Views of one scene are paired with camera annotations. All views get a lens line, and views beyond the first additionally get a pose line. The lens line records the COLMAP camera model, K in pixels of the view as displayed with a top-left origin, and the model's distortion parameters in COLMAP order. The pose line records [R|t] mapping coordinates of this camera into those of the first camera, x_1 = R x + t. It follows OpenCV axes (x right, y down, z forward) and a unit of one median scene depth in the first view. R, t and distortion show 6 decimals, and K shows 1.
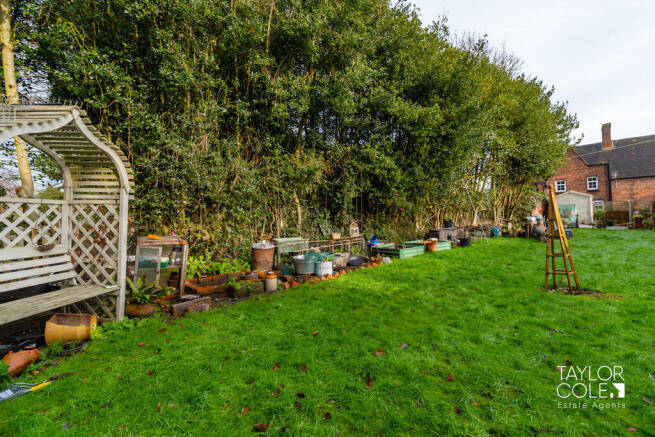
lens RADIAL K [[331.9, 0, 327.5], [0, 331.9, 218.5], [0, 0, 1]] dist [-0.002611, -0.000641]
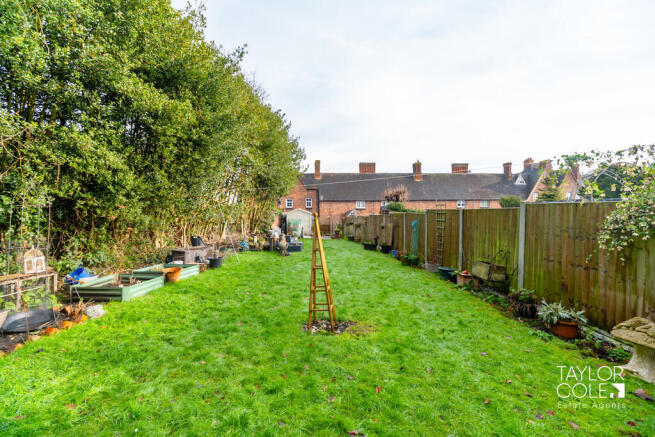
lens RADIAL K [[284.2, 0, 328.8], [0, 284.2, 212.4], [0, 0, 1]] dist [0.001130, 0.000589]
pose [[0.703432, 0.043158, 0.709451, 0.072880], [-0.021190, 0.998985, -0.039760, -0.037880], [-0.710446, 0.012935, 0.703633, 0.220139]]
